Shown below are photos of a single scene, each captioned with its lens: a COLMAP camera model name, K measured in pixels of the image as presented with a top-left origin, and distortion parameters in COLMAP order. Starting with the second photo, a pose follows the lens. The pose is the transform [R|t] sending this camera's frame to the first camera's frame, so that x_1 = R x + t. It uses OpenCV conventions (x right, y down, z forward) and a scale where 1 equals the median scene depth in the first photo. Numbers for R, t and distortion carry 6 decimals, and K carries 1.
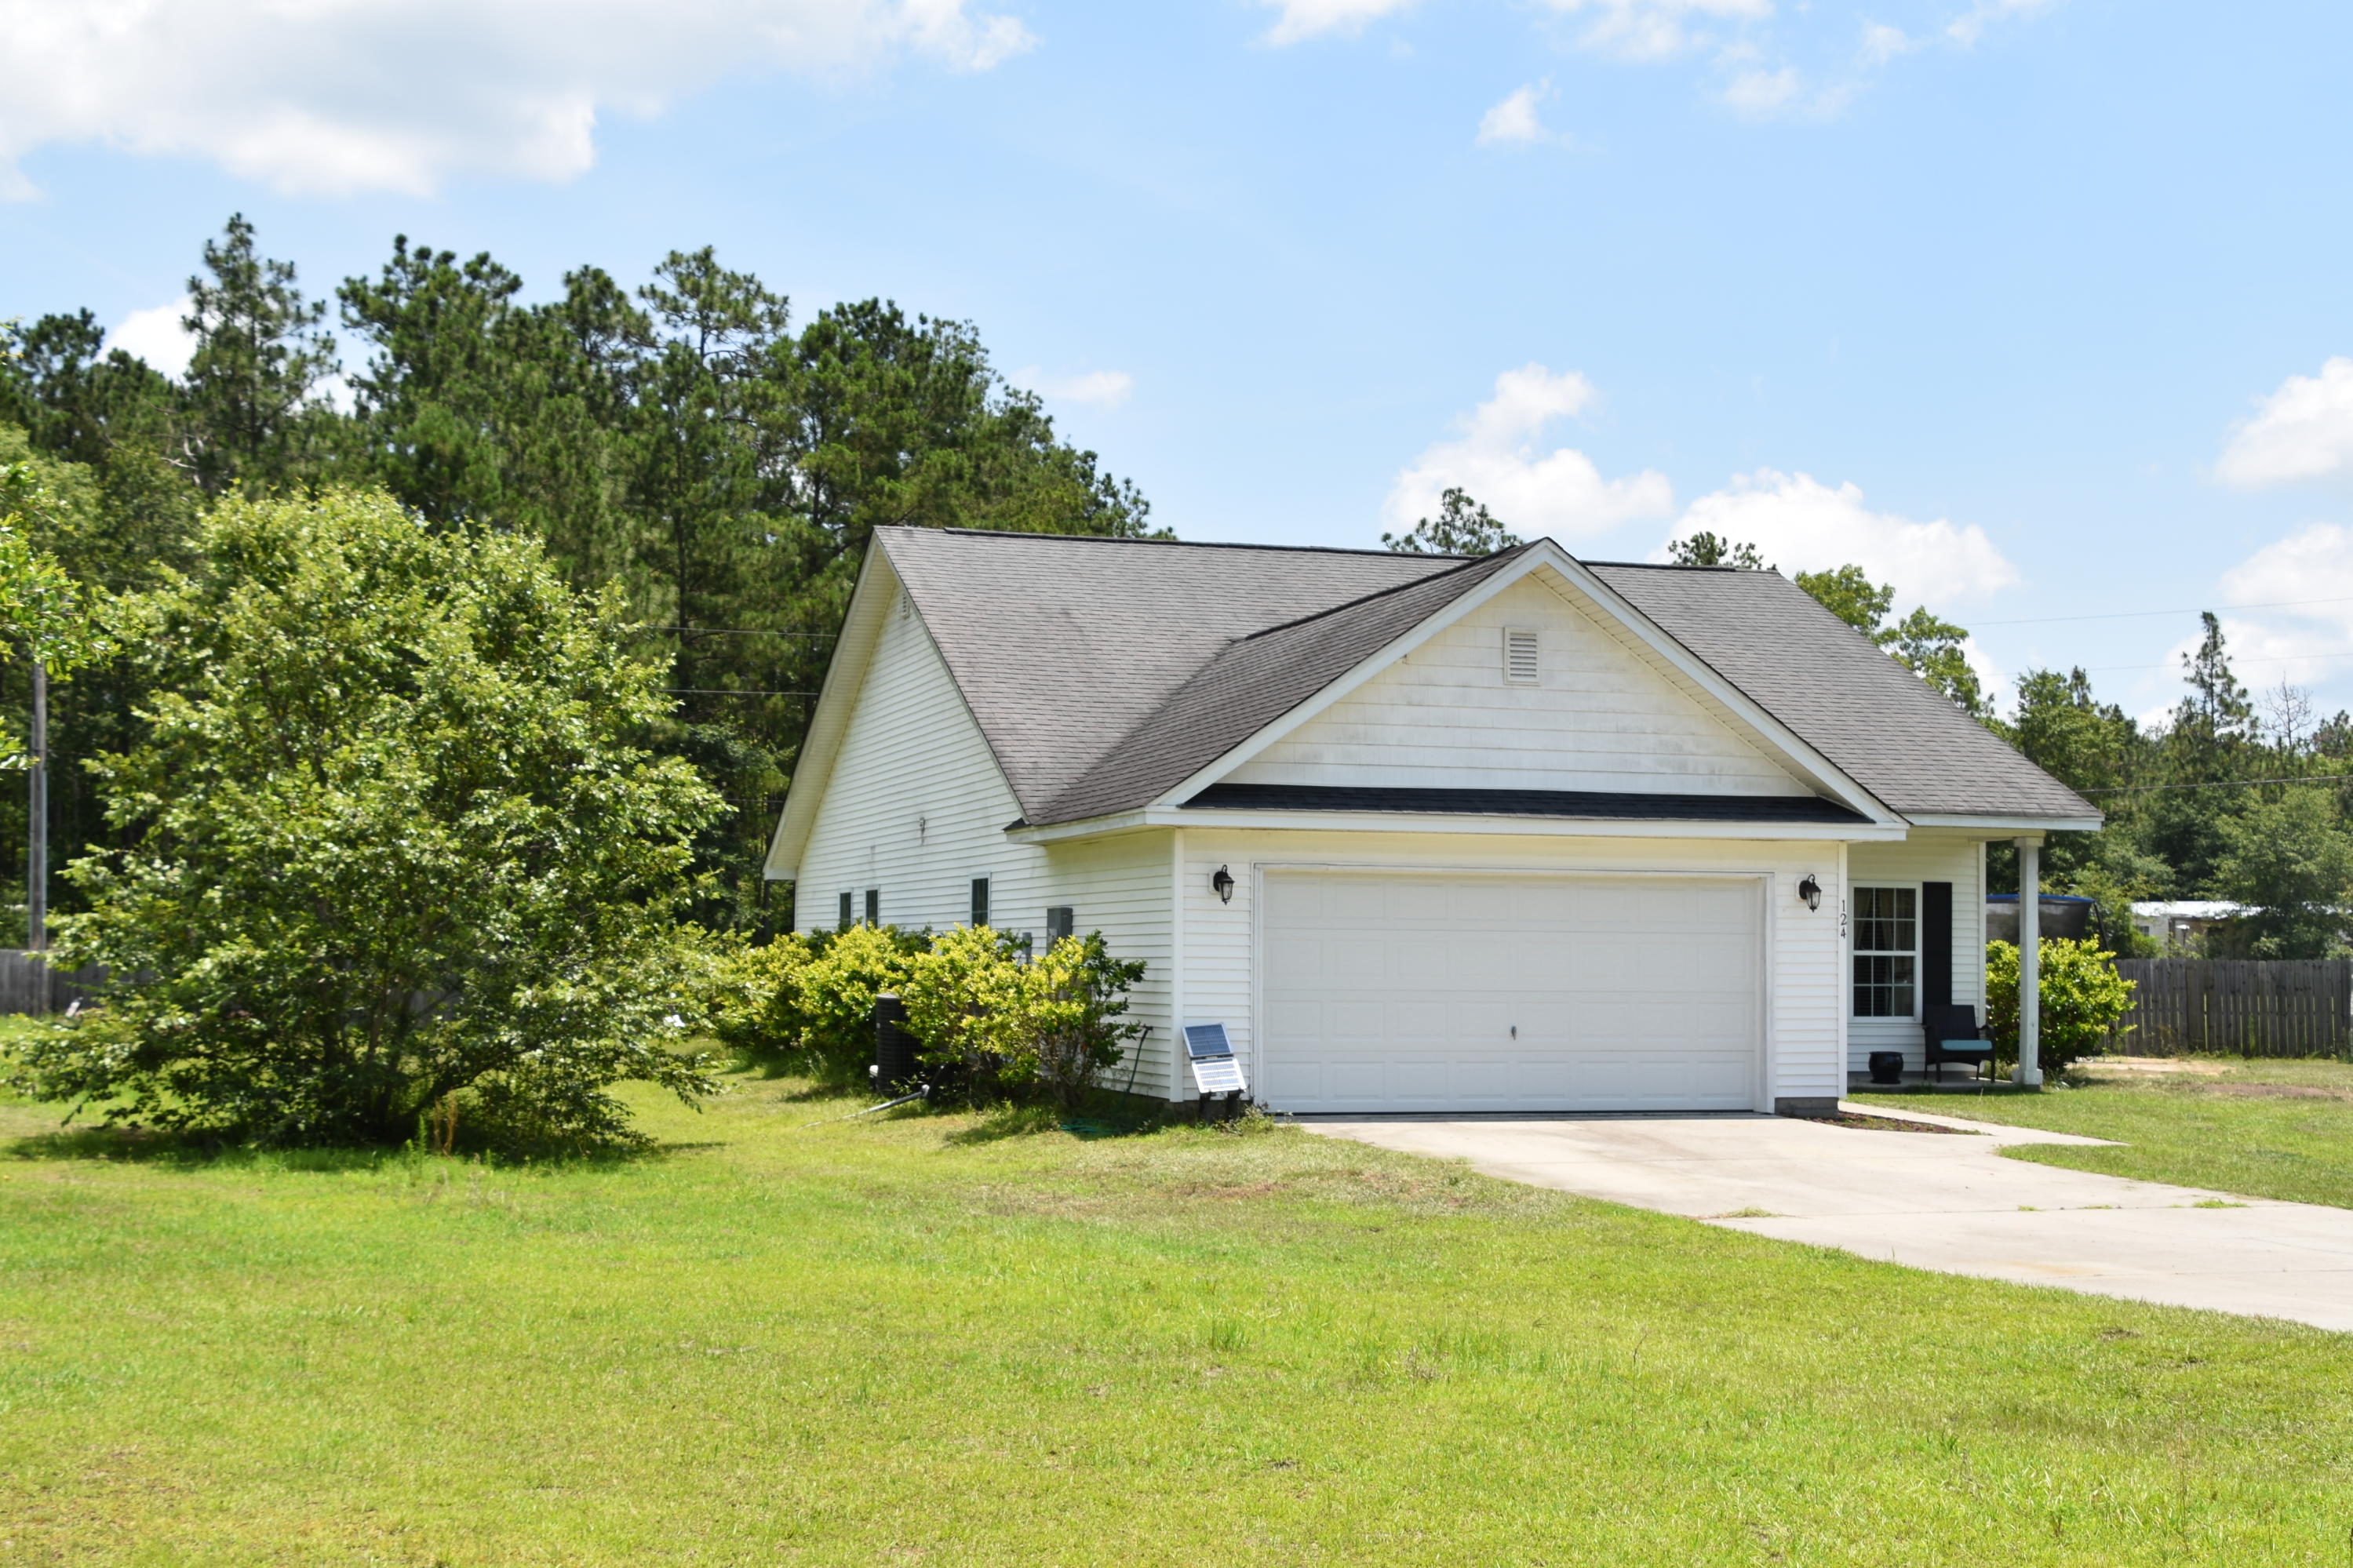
lens RADIAL K [[2746.0, 0, 1176.5], [0, 2746.0, 784.0], [0, 0, 1]] dist [0.129977, -0.414887]
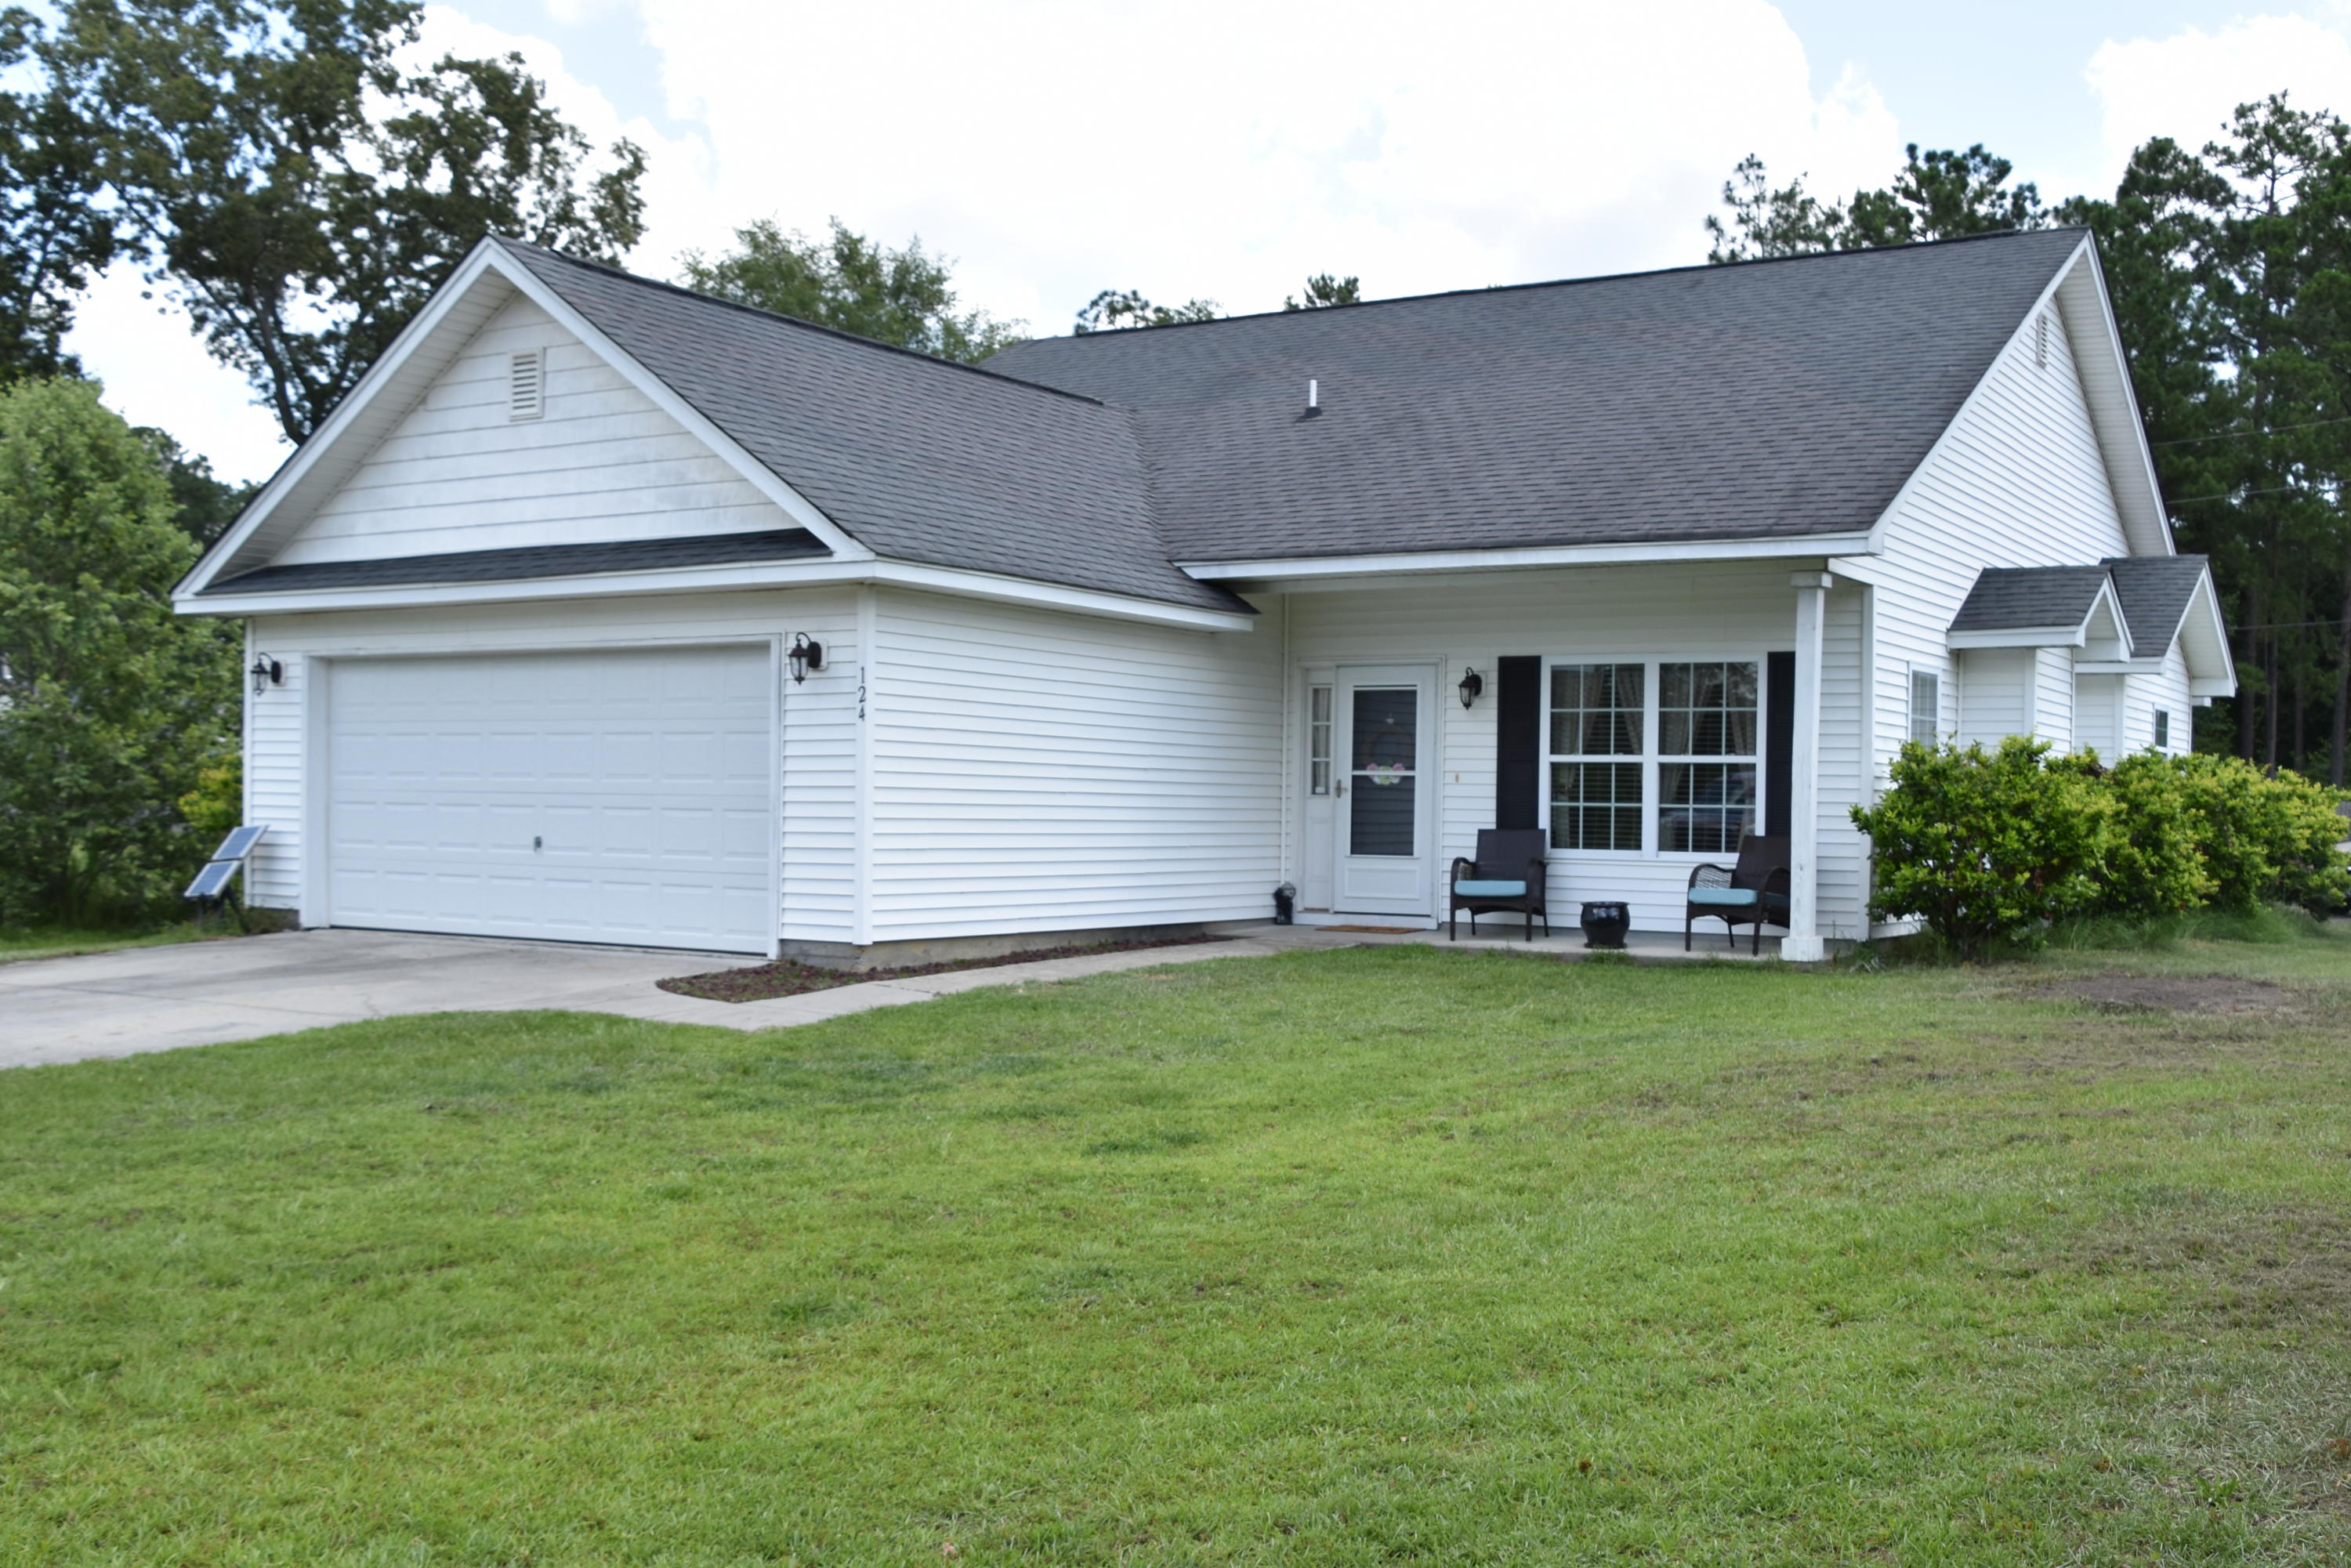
lens RADIAL K [[2290.2, 0, 1175.5], [0, 2290.2, 784.0], [0, 0, 1]] dist [-0.043782, 0.001213]
pose [[0.660424, -0.002414, -0.750889, 0.741871], [0.037965, 0.998823, 0.030181, 0.057613], [0.749932, -0.048440, 0.659739, 0.676392]]
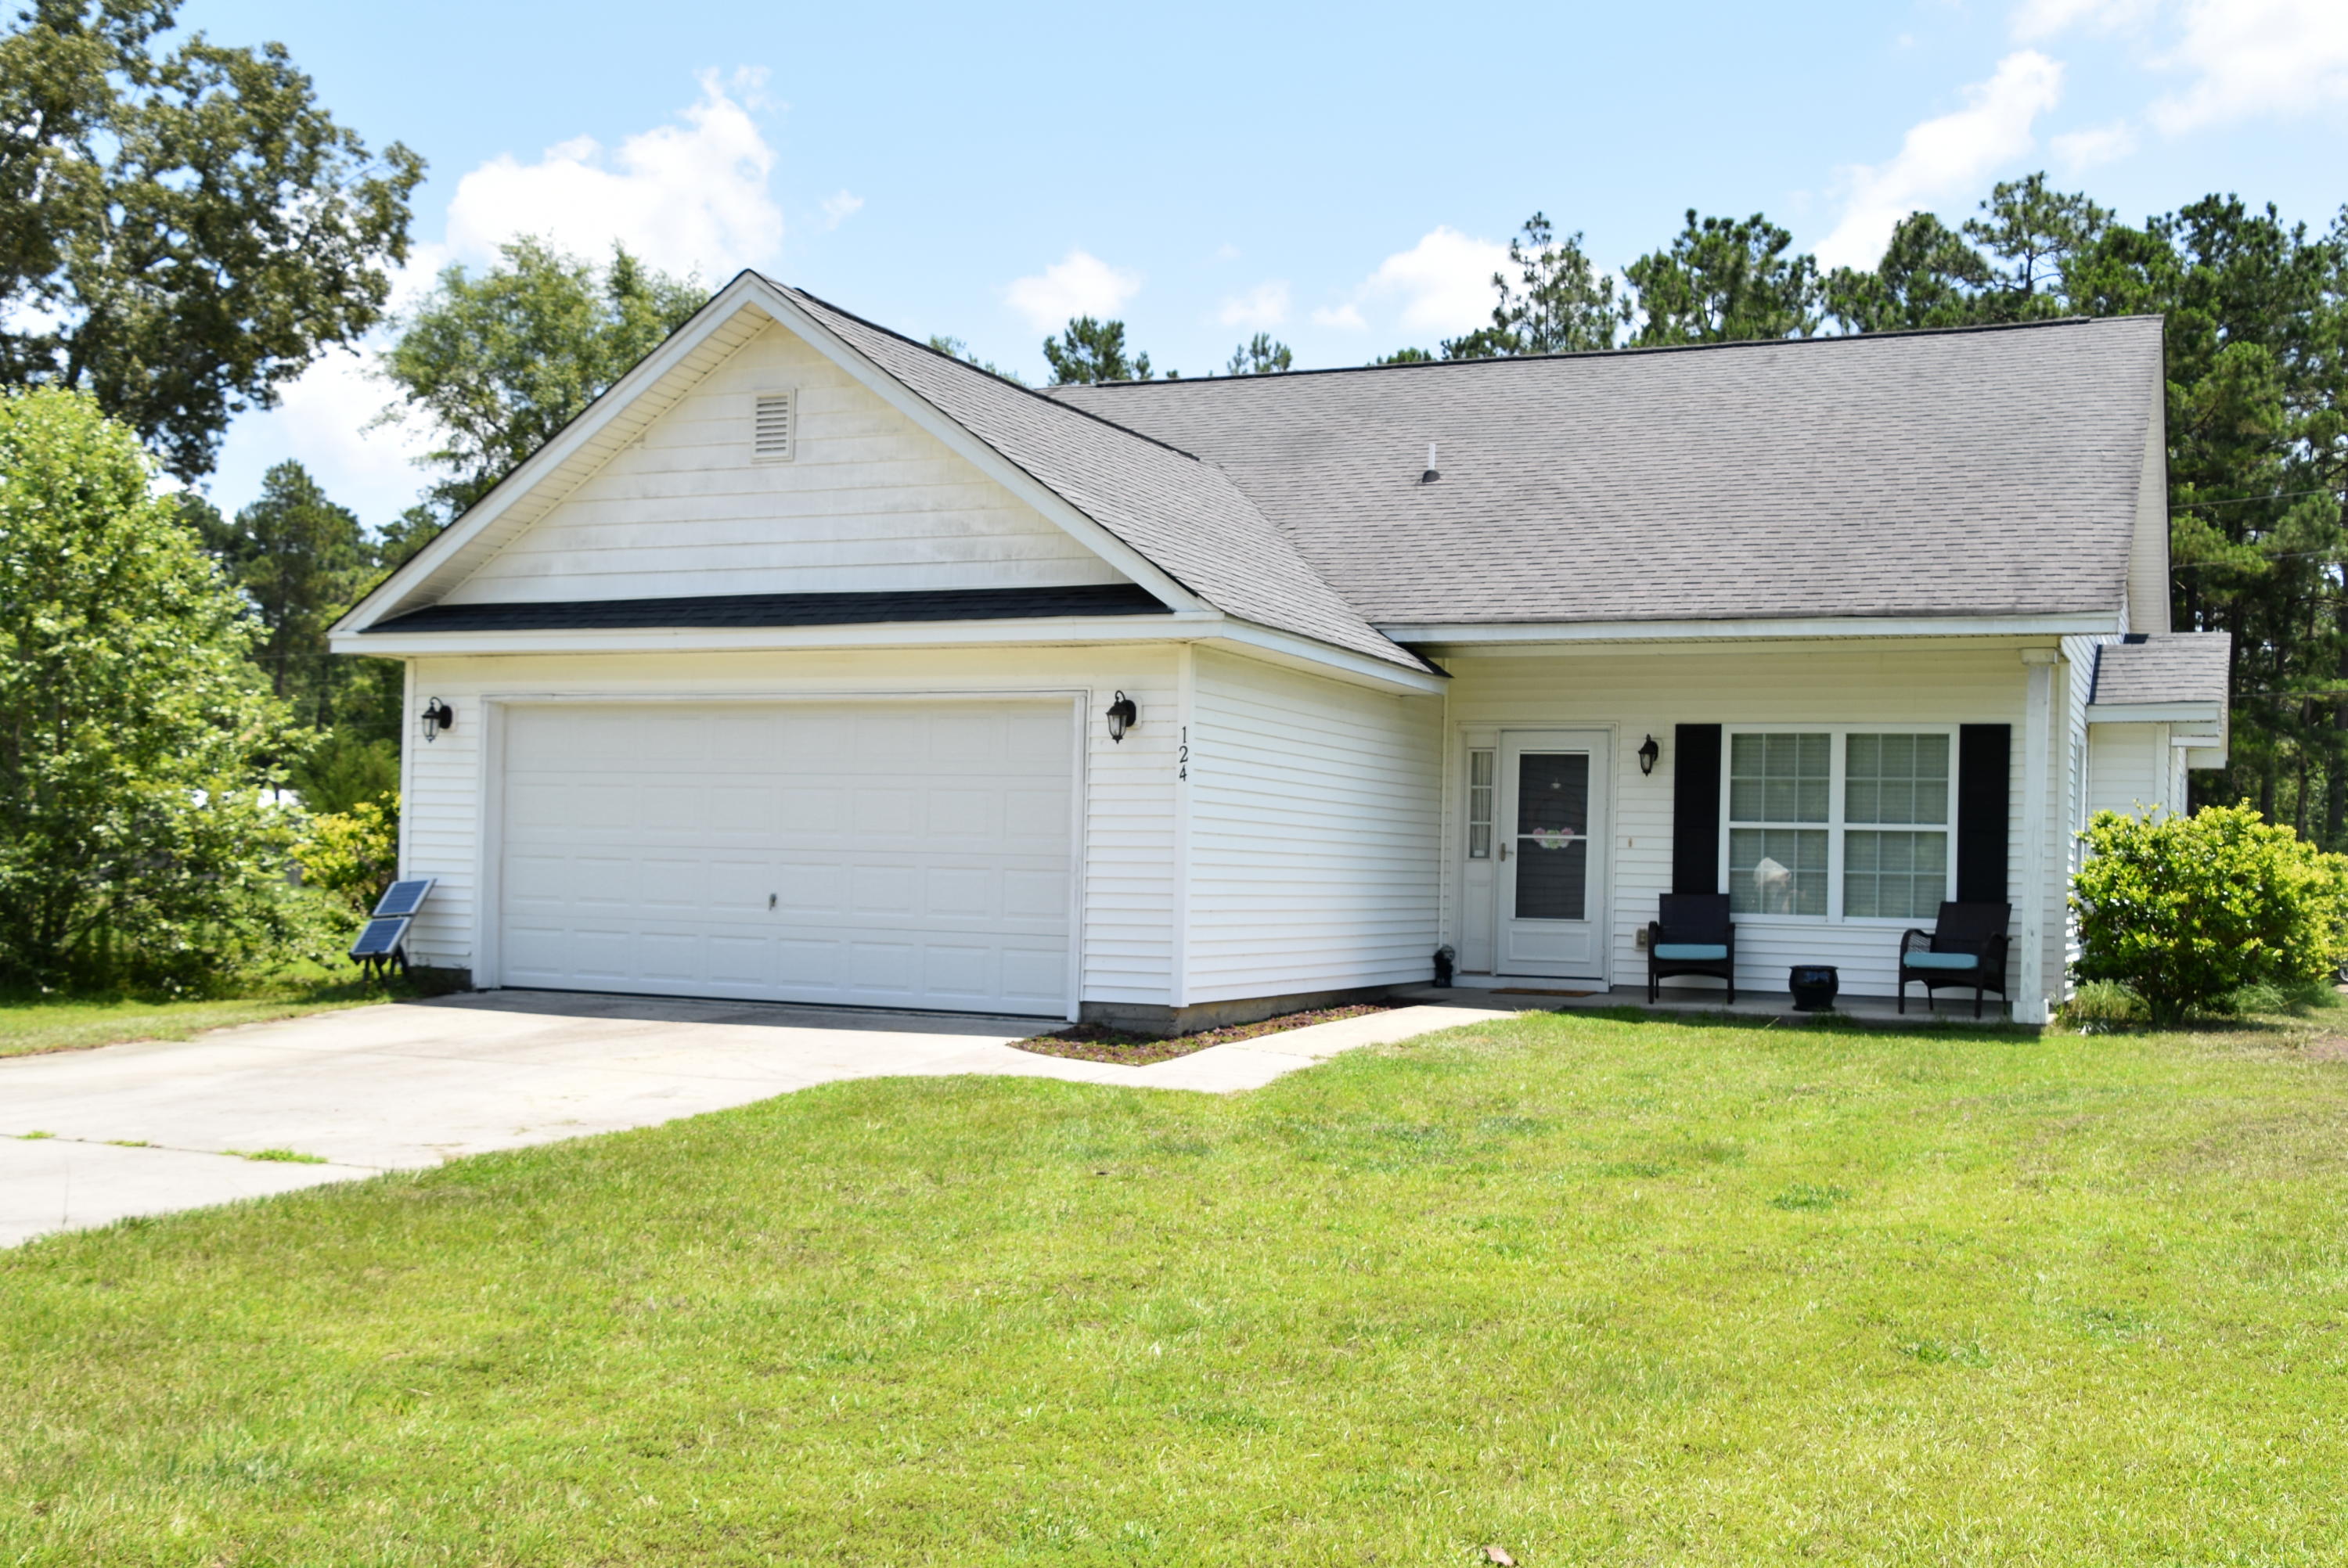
lens RADIAL K [[2393.8, 0, 1148.8], [0, 2393.8, 784.6], [0, 0, 1]] dist [-0.064524, 0.116623]
pose [[0.756025, -0.009517, -0.654474, 0.638083], [0.022456, 0.999683, 0.011403, 0.049882], [0.654158, -0.023318, 0.755999, 0.538071]]
